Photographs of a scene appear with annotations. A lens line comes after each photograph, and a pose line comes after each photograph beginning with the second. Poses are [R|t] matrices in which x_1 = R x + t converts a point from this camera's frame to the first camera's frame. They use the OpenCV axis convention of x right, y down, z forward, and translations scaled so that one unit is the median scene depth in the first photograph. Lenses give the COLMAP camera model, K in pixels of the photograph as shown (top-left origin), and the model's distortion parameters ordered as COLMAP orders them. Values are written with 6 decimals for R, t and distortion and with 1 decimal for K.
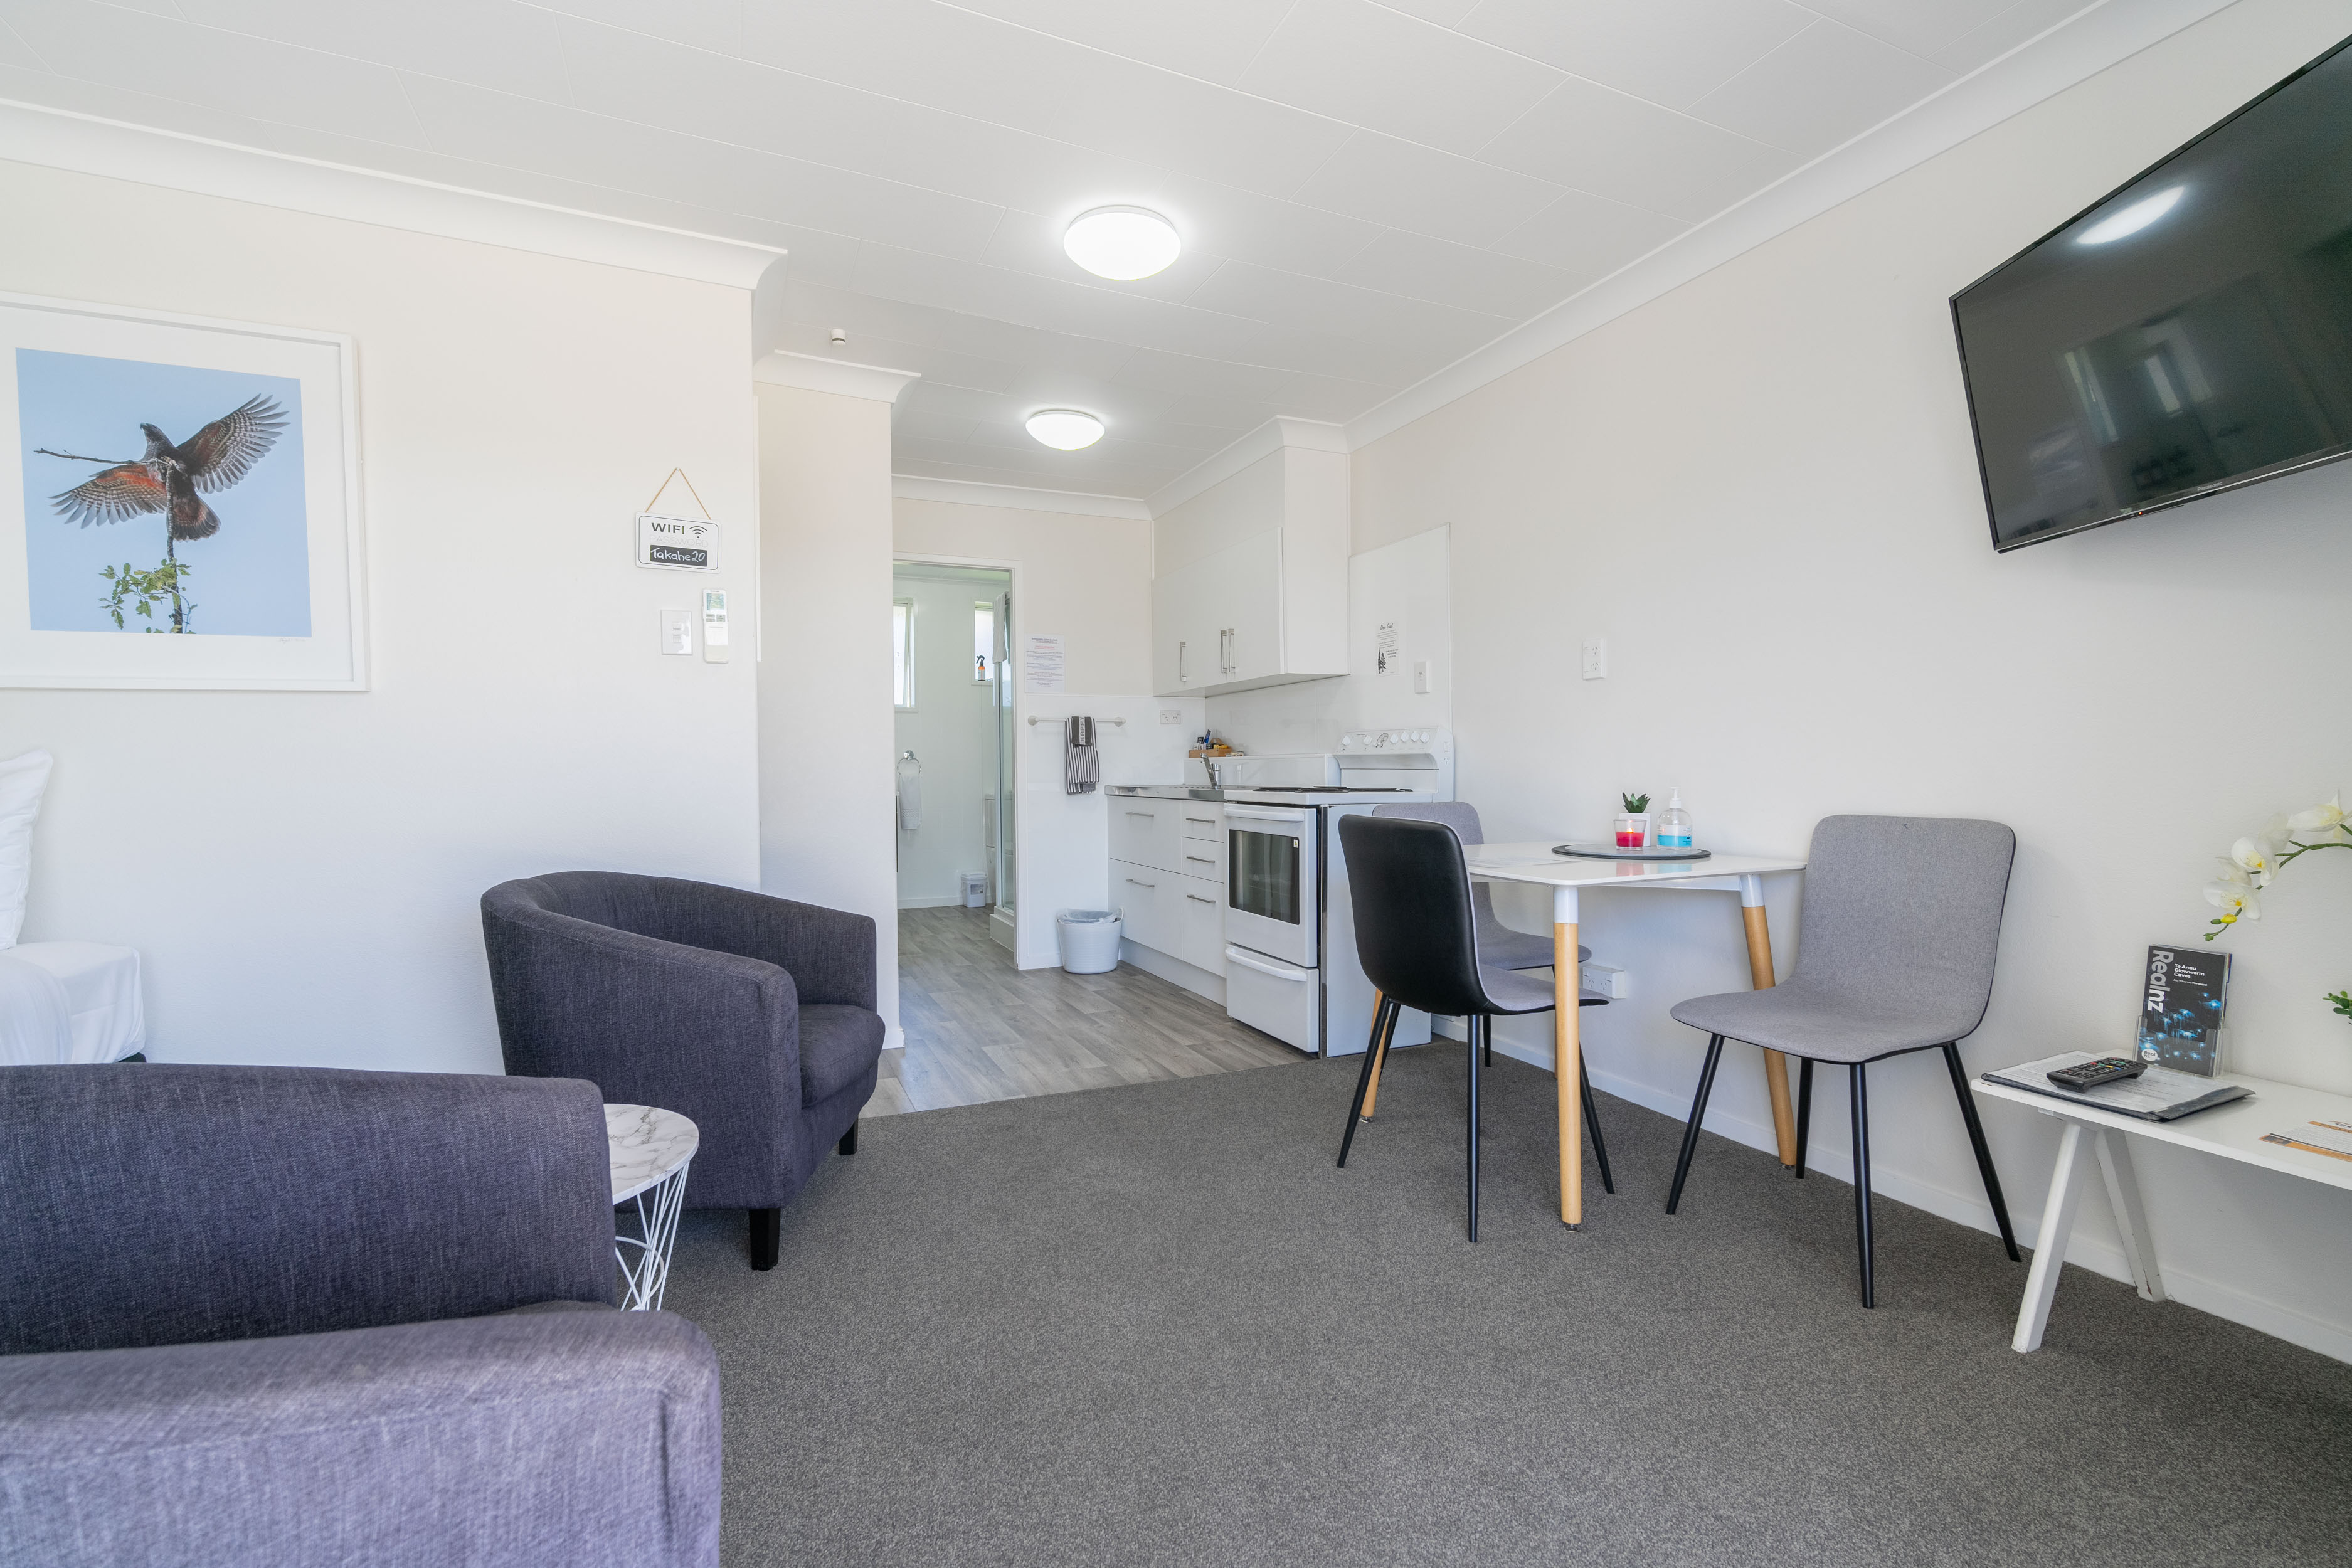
lens RADIAL K [[1012.8, 0, 1176.9], [0, 1012.8, 786.8], [0, 0, 1]] dist [0.003382, -0.000220]
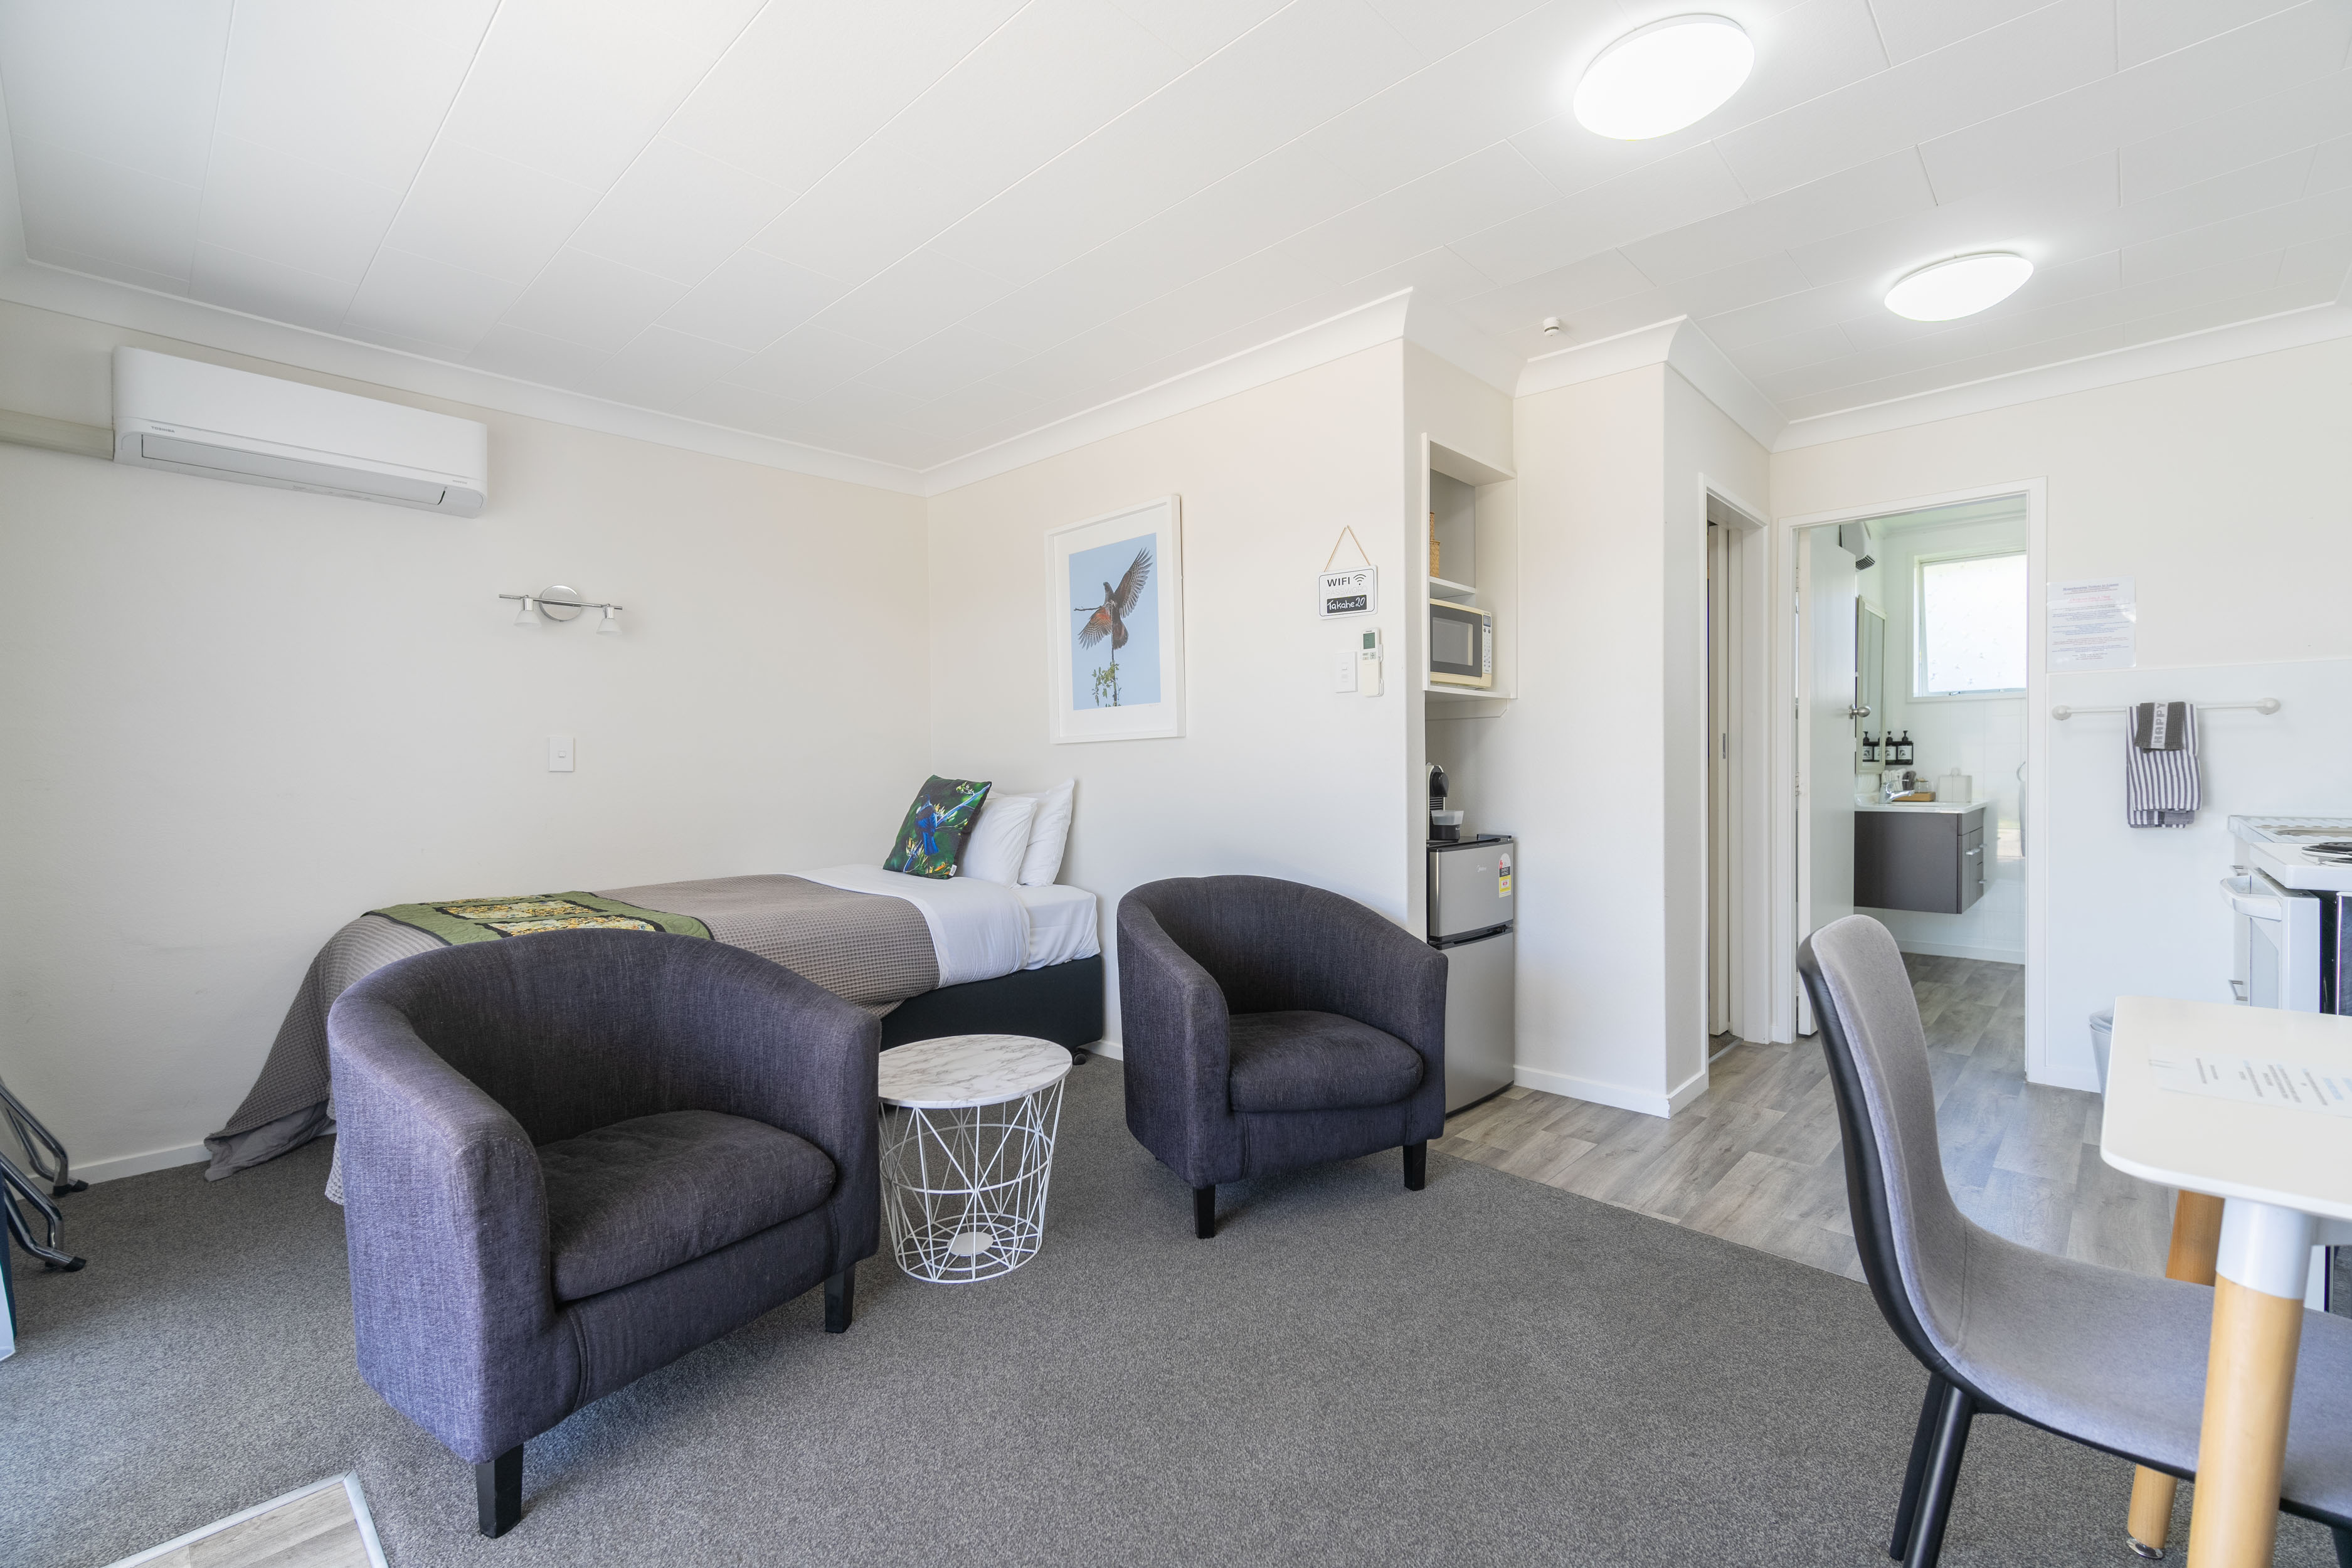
lens RADIAL K [[1012.8, 0, 1176.9], [0, 1012.8, 786.8], [0, 0, 1]] dist [0.003382, -0.000220]
pose [[0.376129, 0.020805, -0.926334, 0.553607], [-0.010641, 0.999779, 0.018134, -0.050074], [0.926506, 0.003036, 0.376267, 0.462294]]
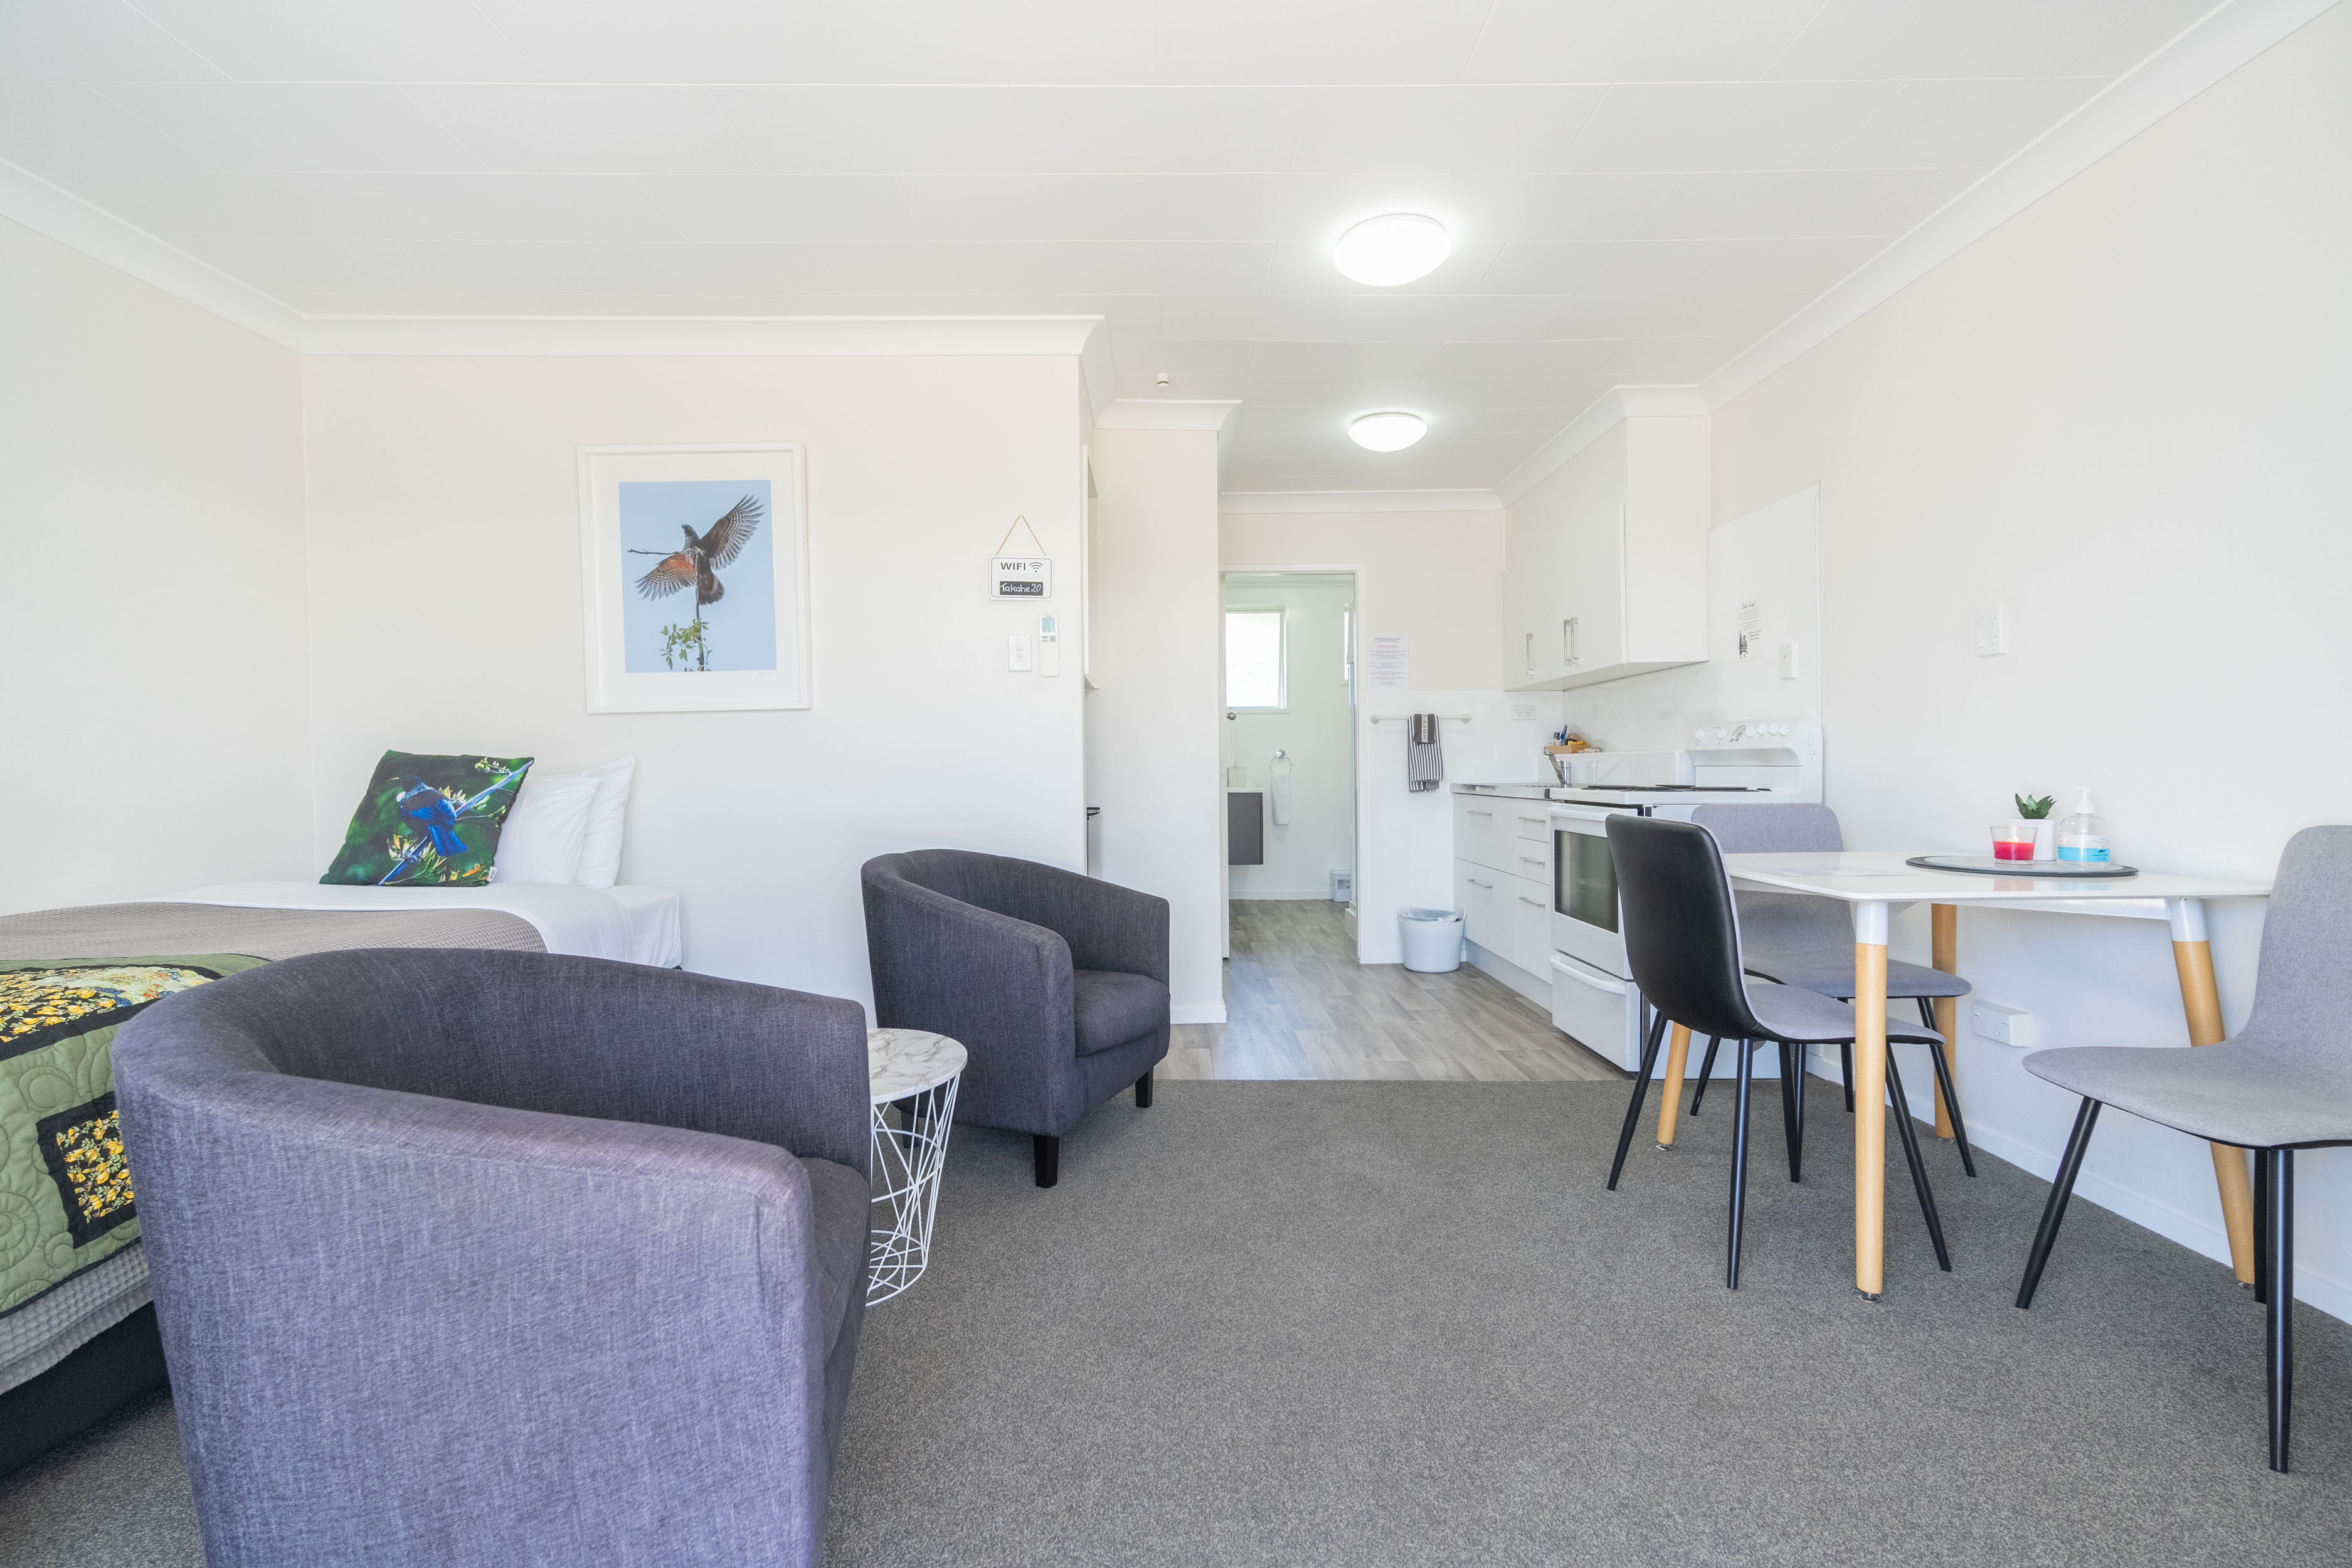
lens RADIAL K [[1012.8, 0, 1176.9], [0, 1012.8, 786.8], [0, 0, 1]] dist [0.003382, -0.000220]
pose [[0.916479, 0.006012, -0.400038, 0.178339], [-0.005481, 0.999982, 0.002473, 0.002216], [0.400046, -0.000074, 0.916495, -0.023620]]
